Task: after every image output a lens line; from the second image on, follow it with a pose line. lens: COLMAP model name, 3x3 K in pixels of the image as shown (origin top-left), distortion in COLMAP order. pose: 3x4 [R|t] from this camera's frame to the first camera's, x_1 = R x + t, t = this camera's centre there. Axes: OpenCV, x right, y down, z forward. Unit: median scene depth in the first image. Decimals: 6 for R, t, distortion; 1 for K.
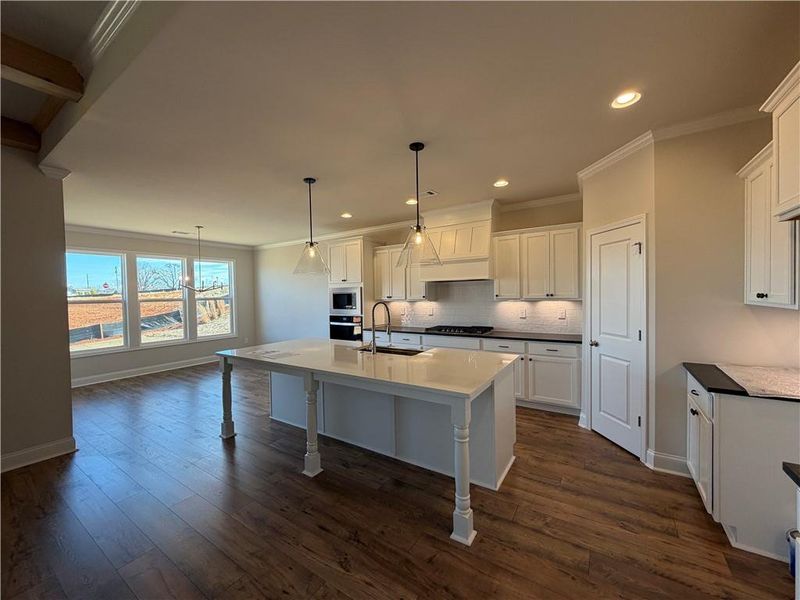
lens RADIAL K [[319.8, 0, 399.0], [0, 319.8, 300.1], [0, 0, 1]] dist [0.003327, -0.000506]
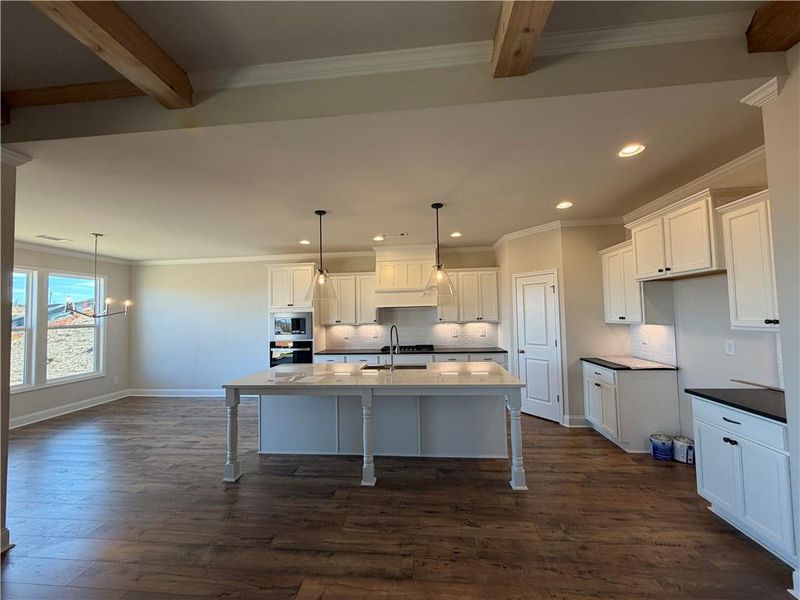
lens RADIAL K [[319.8, 0, 399.4], [0, 319.8, 299.5], [0, 0, 1]] dist [0.003327, -0.000506]
pose [[0.882984, 0.021133, 0.468928, -0.390850], [0.014983, 0.997208, -0.073154, -0.001966], [-0.469164, 0.071619, 0.880202, -0.030102]]
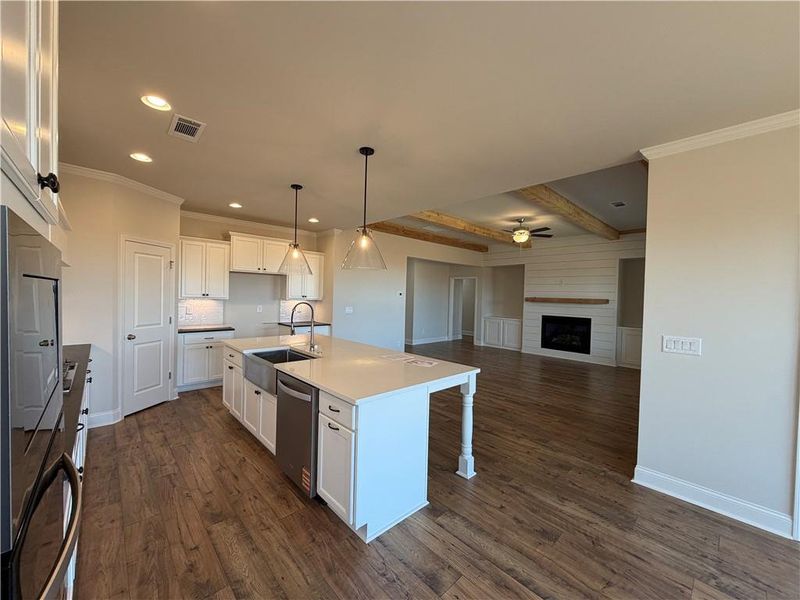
lens RADIAL K [[319.8, 0, 394.4], [0, 319.8, 300.9], [0, 0, 1]] dist [0.003327, -0.000506]
pose [[-0.968772, -0.009073, 0.247789, -0.392355], [-0.000440, 0.999392, 0.034874, -0.022753], [-0.247955, 0.033675, -0.968186, 1.265273]]
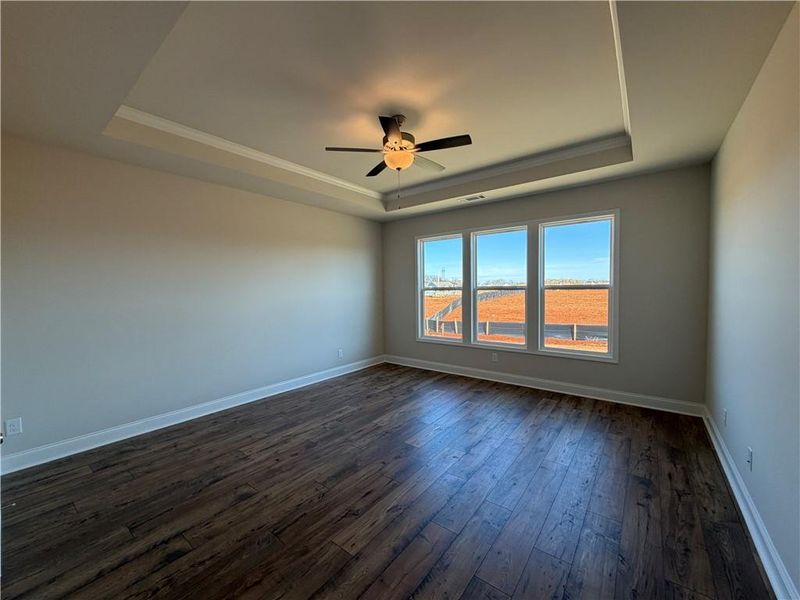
lens RADIAL K [[319.8, 0, 396.8], [0, 319.8, 299.8], [0, 0, 1]] dist [0.003327, -0.000506]
pose [[-0.086124, 0.058003, -0.994595, 0.037366], [-0.003957, 0.998276, 0.058561, -0.022228], [0.996277, 0.008979, -0.085746, 1.106211]]
